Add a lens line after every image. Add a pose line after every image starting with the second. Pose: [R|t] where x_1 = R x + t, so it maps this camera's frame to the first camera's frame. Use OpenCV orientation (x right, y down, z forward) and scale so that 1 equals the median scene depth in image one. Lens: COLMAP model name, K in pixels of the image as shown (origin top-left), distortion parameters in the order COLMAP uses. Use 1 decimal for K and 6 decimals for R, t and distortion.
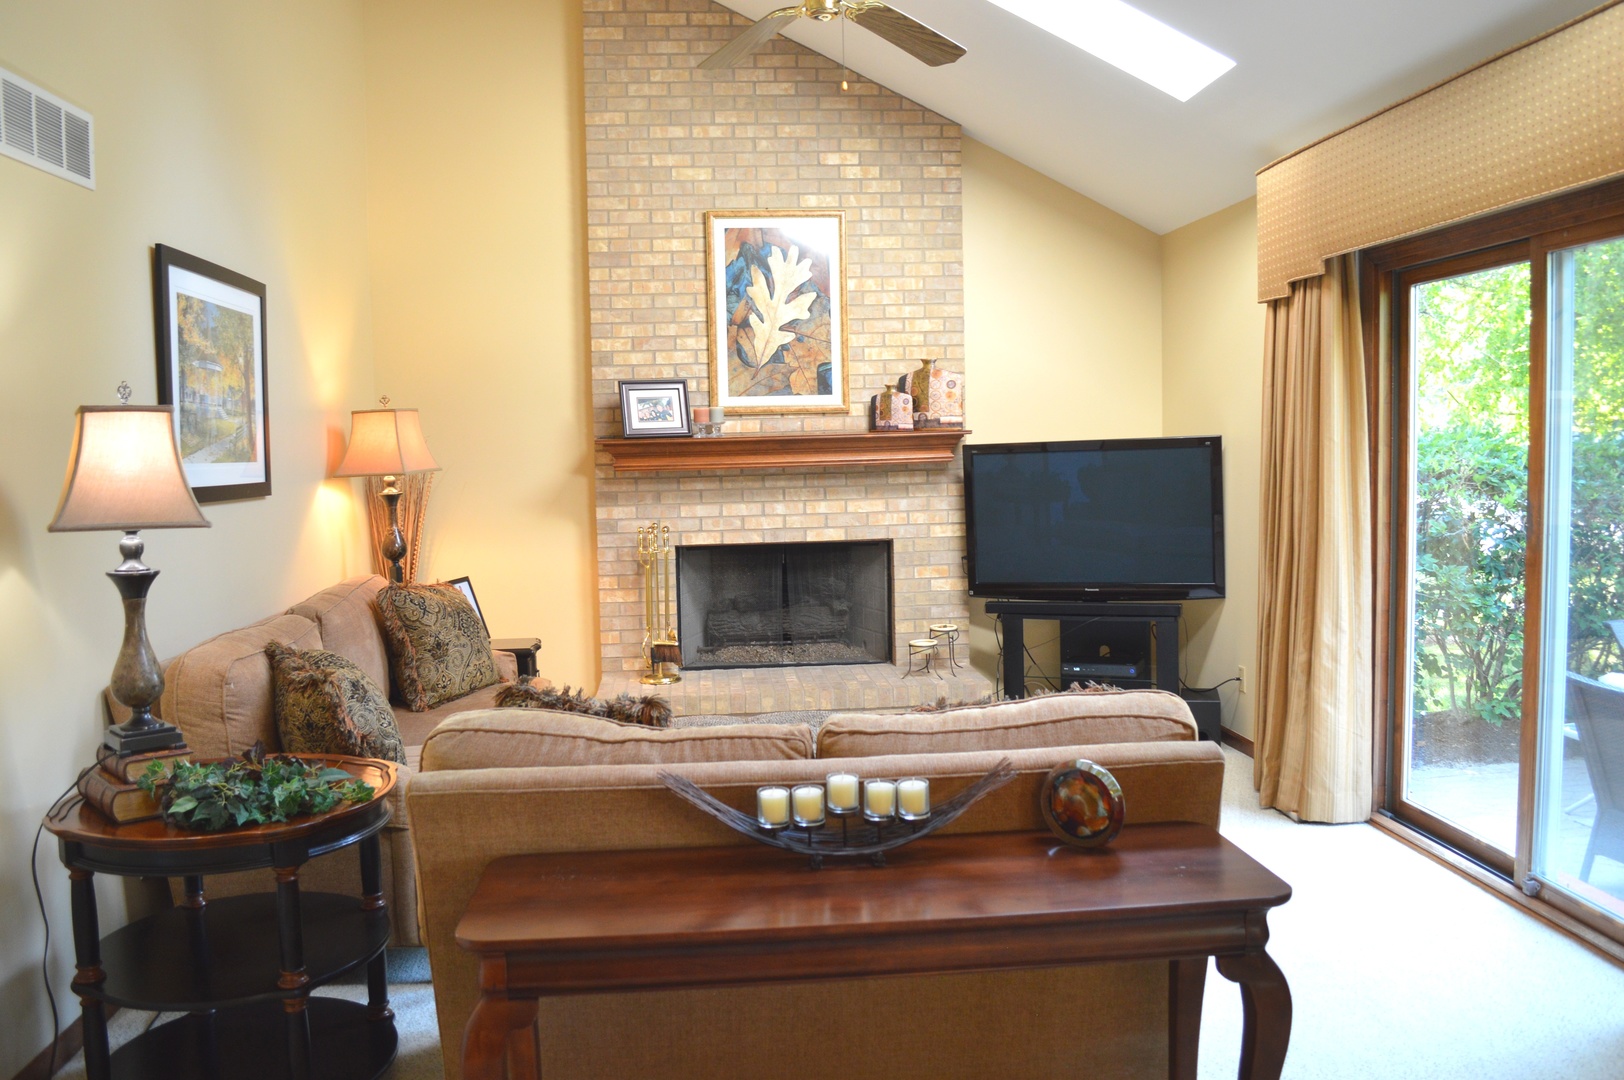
lens RADIAL K [[1305.9, 0, 800.4], [0, 1305.9, 541.9], [0, 0, 1]] dist [-0.083124, 0.010942]
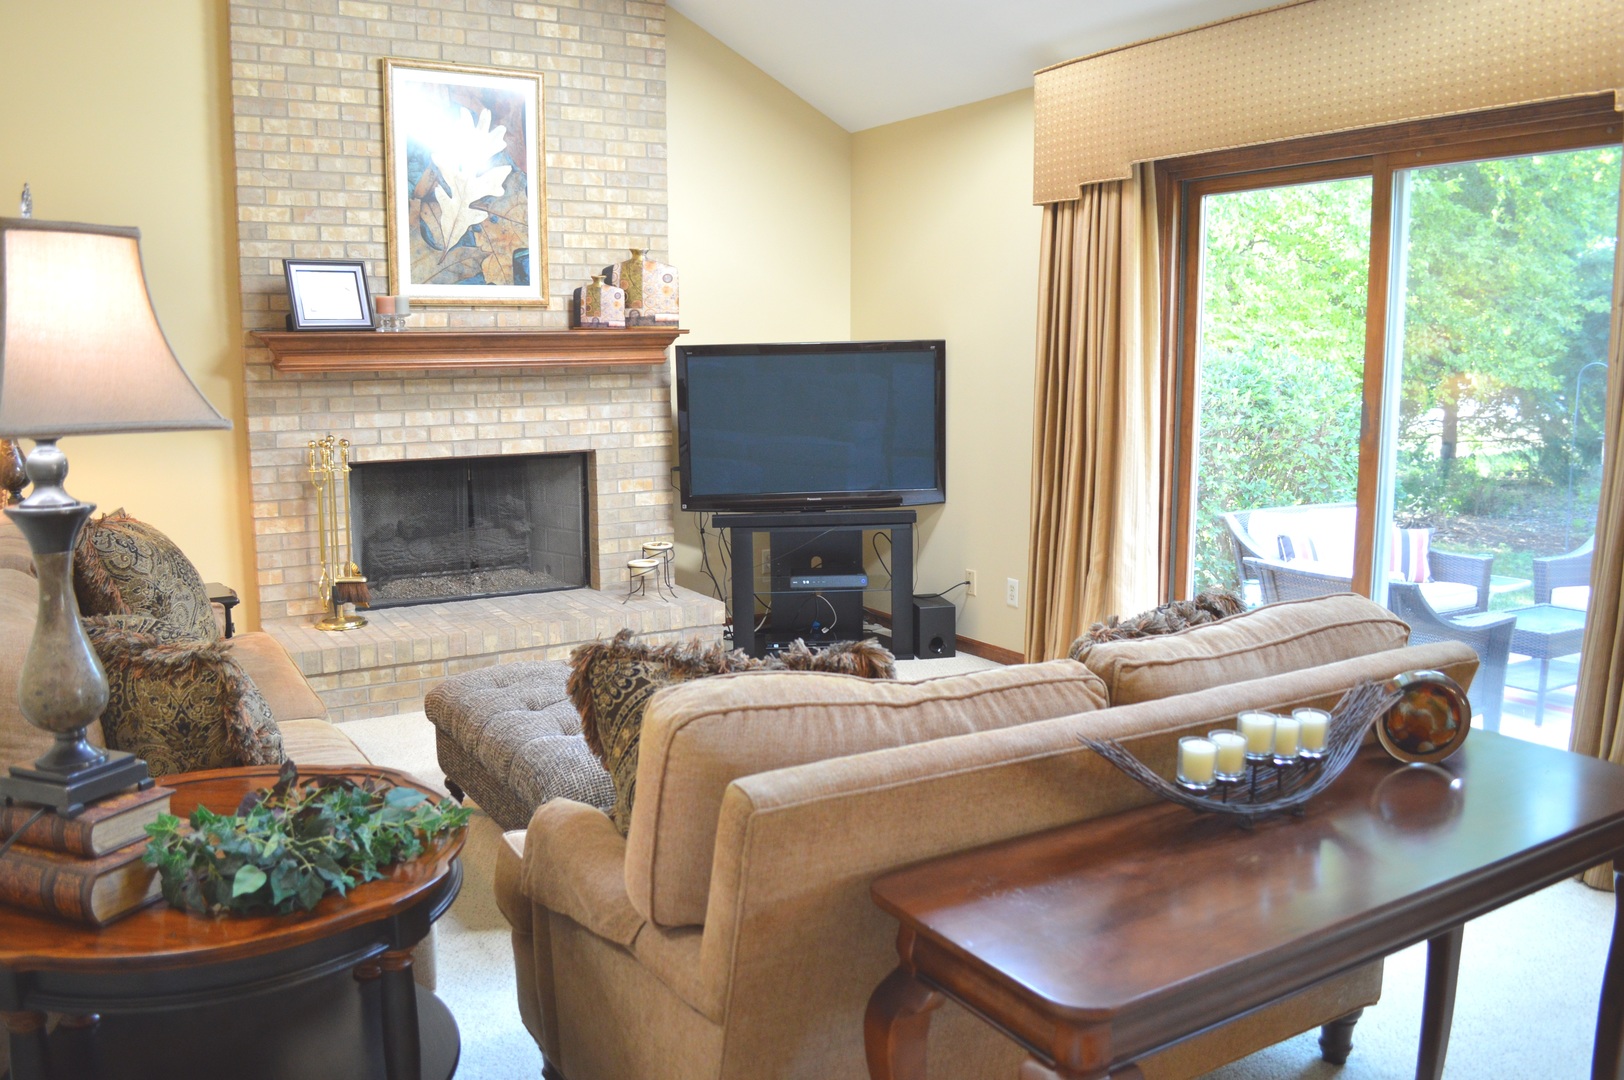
lens RADIAL K [[1305.9, 0, 807.7], [0, 1305.9, 538.8], [0, 0, 1]] dist [-0.083124, 0.010942]
pose [[0.896501, -0.045028, 0.440748, -0.201554], [0.017566, 0.997652, 0.066192, 0.002056], [-0.442694, -0.051599, 0.895187, 0.133381]]
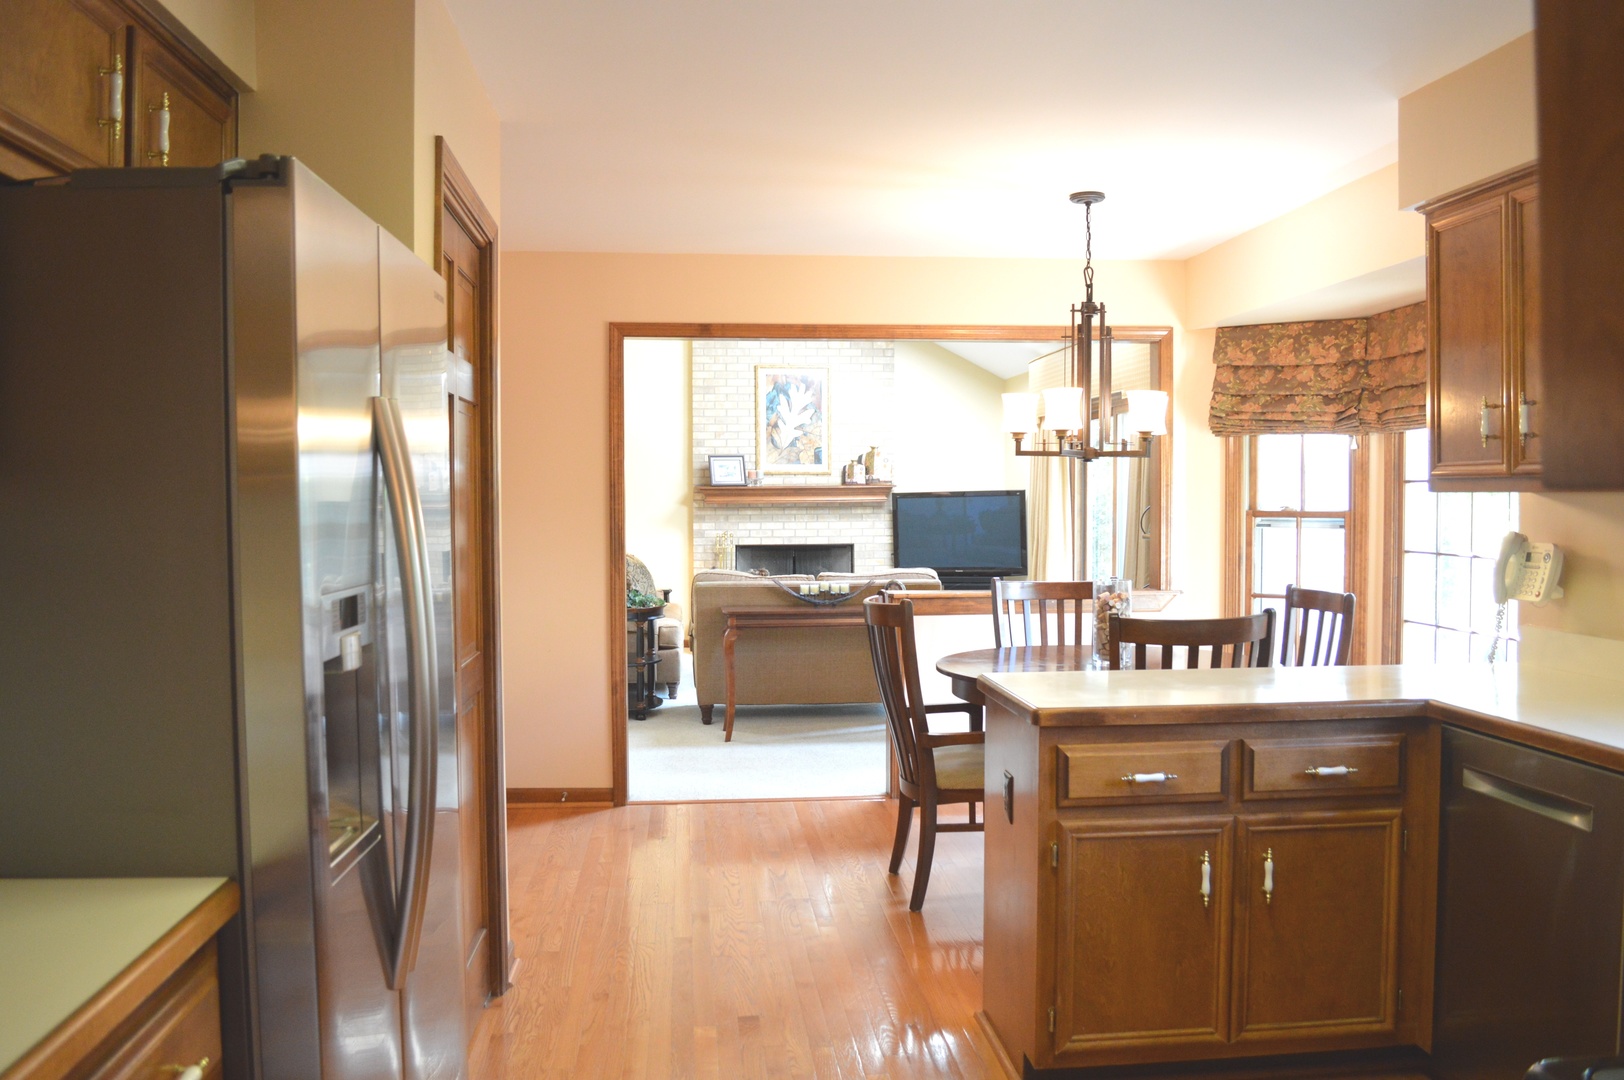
lens RADIAL K [[1305.9, 0, 813.3], [0, 1305.9, 546.8], [0, 0, 1]] dist [-0.083124, 0.010942]
pose [[0.999631, 0.017628, 0.020663, -0.024605], [-0.016796, 0.999068, -0.039768, 0.078218], [-0.021345, 0.039406, 0.998995, -0.852603]]
